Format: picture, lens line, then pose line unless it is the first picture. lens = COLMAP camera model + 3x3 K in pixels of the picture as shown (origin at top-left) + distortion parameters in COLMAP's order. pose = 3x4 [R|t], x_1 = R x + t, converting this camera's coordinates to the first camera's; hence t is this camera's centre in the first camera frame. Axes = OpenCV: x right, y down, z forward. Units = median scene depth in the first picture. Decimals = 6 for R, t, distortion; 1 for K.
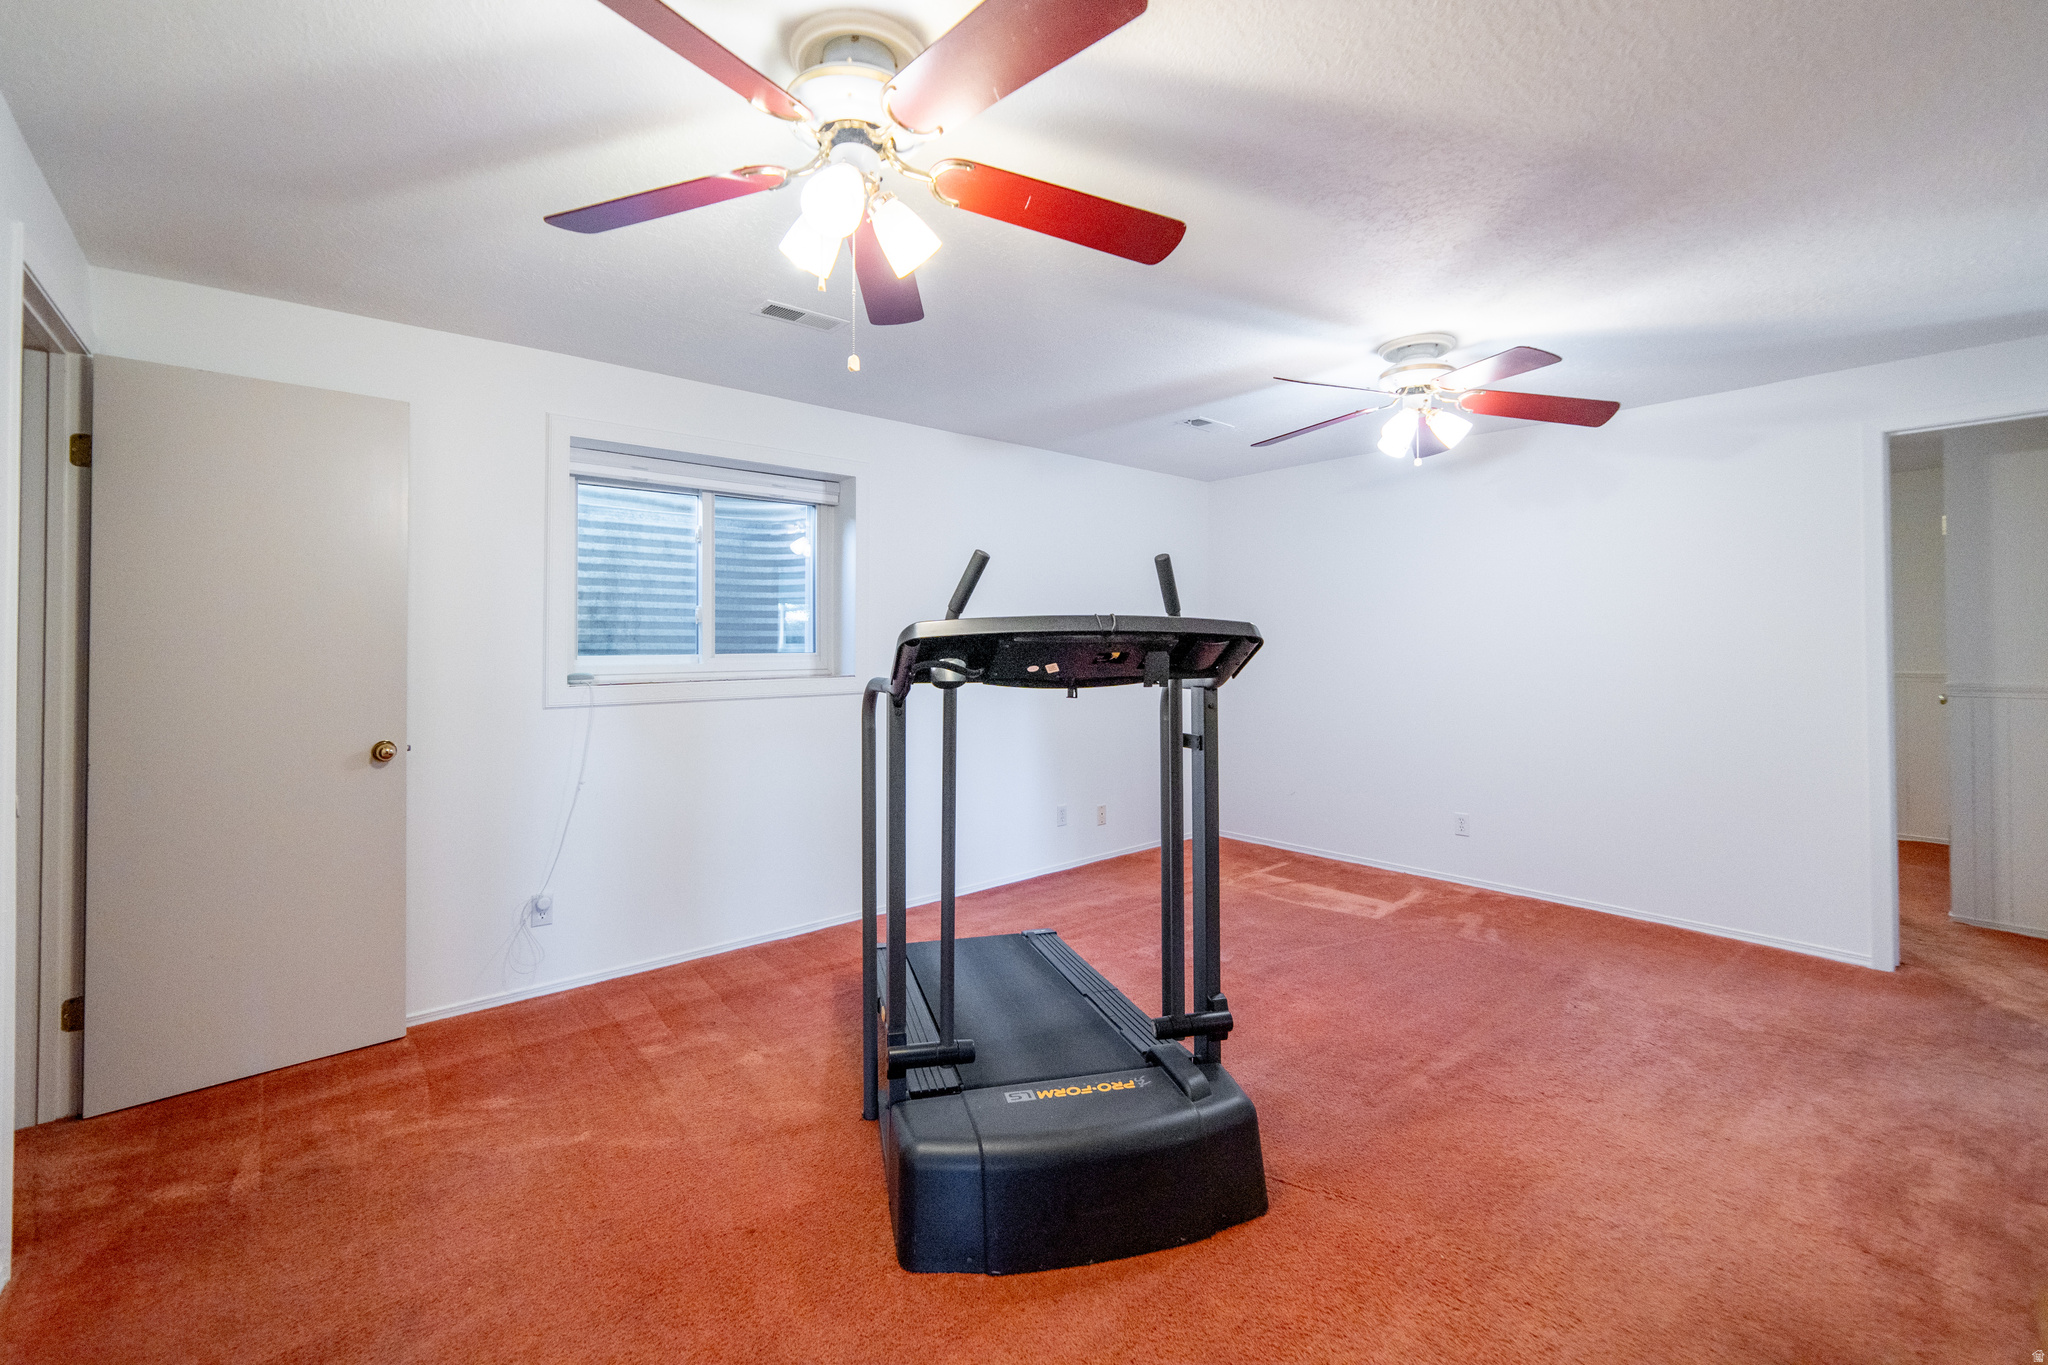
lens RADIAL K [[812.5, 0, 1018.8], [0, 812.5, 680.9], [0, 0, 1]] dist [-0.000481, 0.000392]
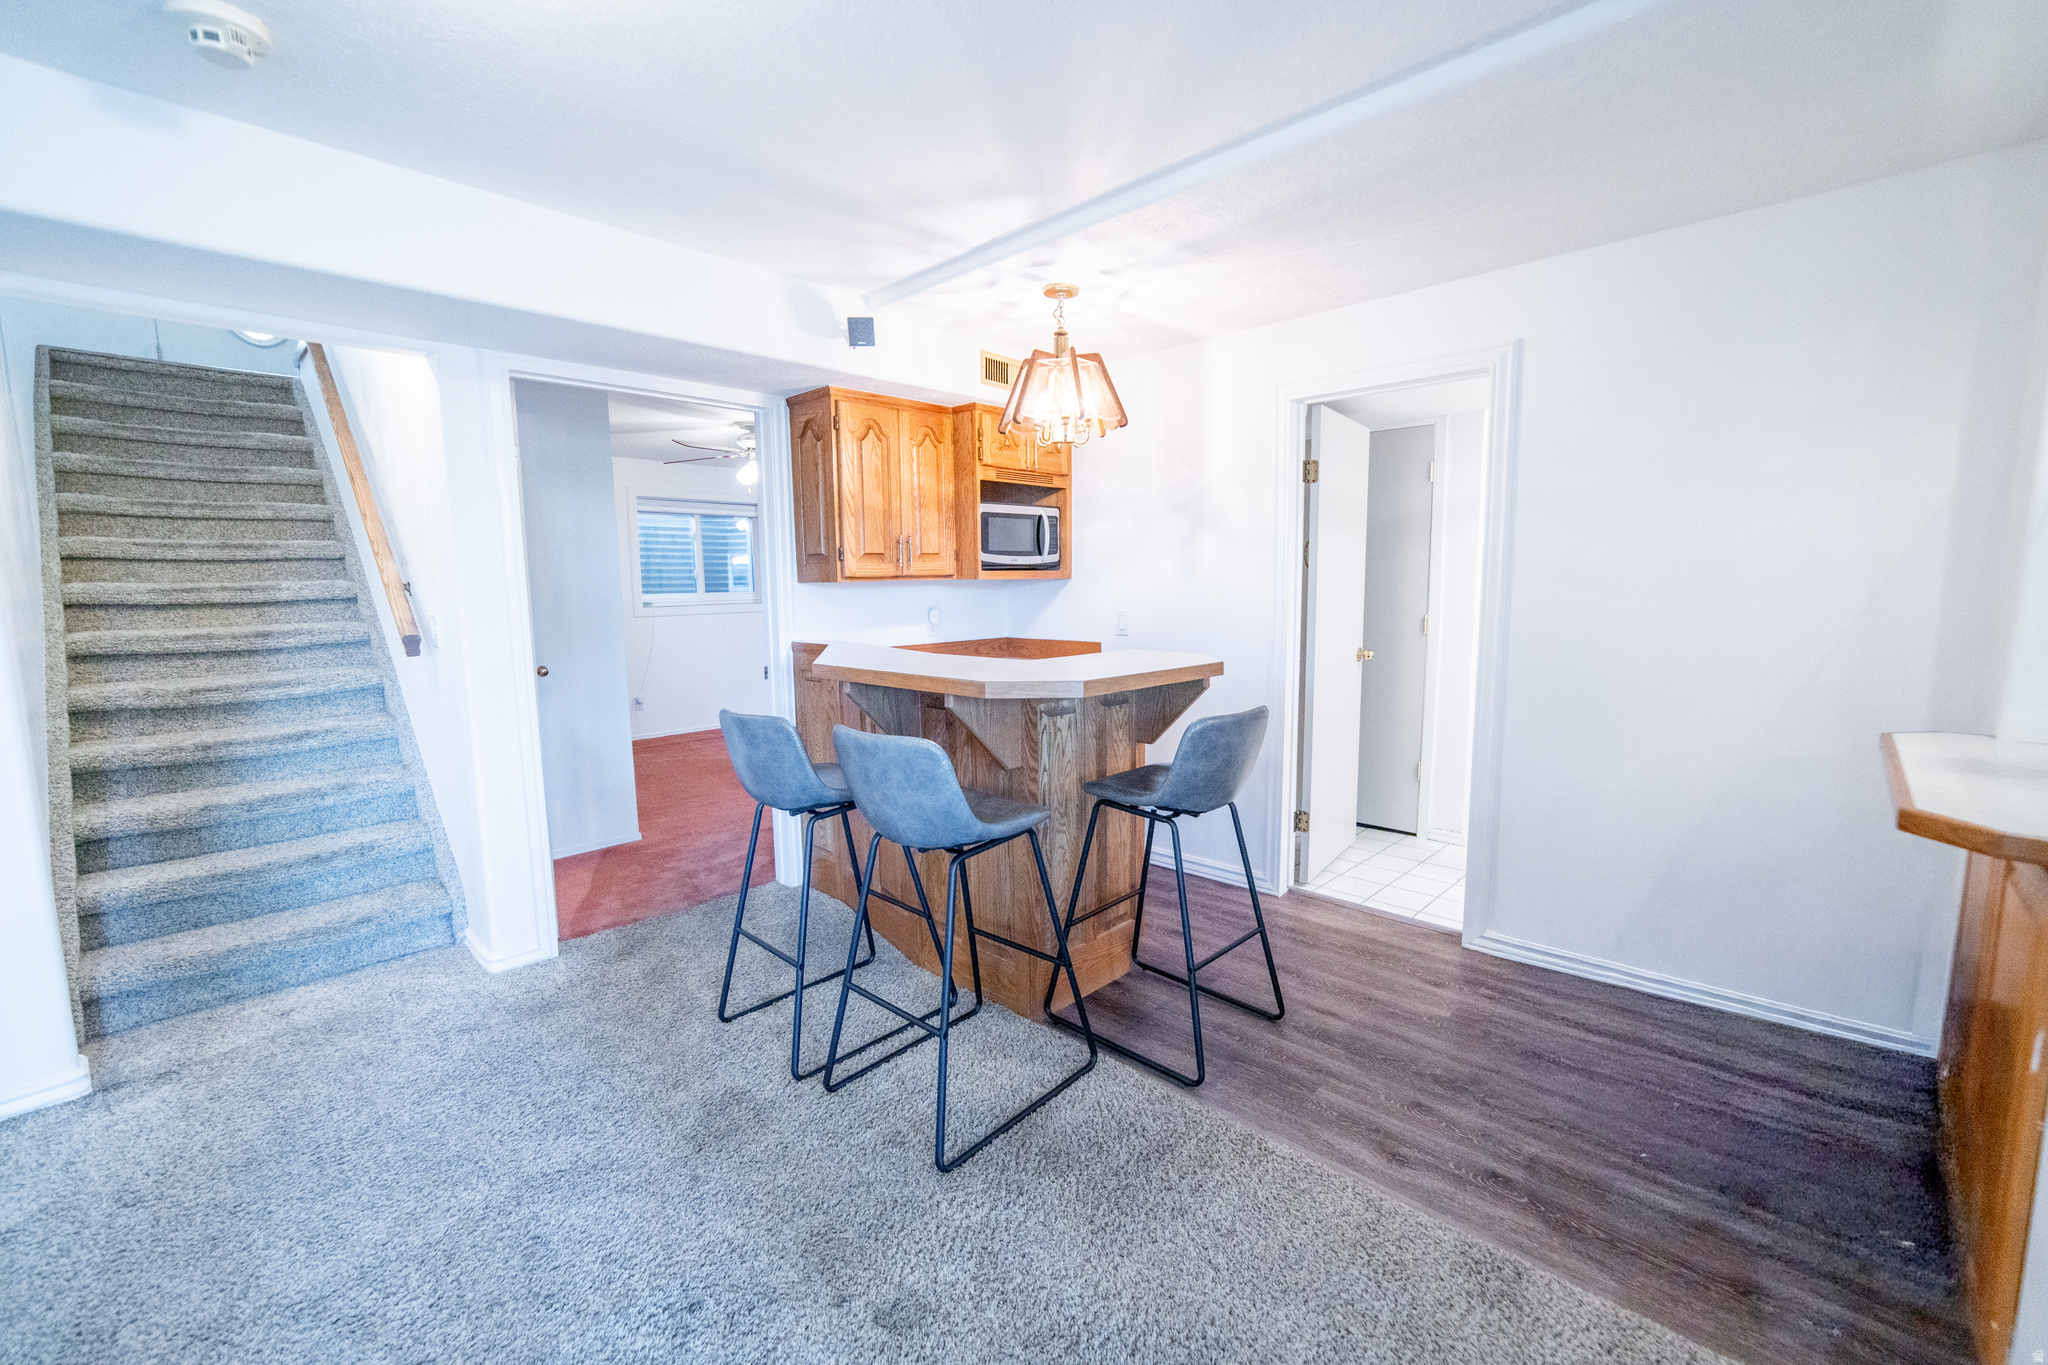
lens RADIAL K [[812.5, 0, 1018.8], [0, 812.5, 680.9], [0, 0, 1]] dist [-0.000481, 0.000392]
pose [[0.997823, -0.009024, 0.065324, 0.272673], [0.003520, 0.996469, 0.083882, 0.019222], [-0.065850, -0.083470, 0.994332, -1.081826]]
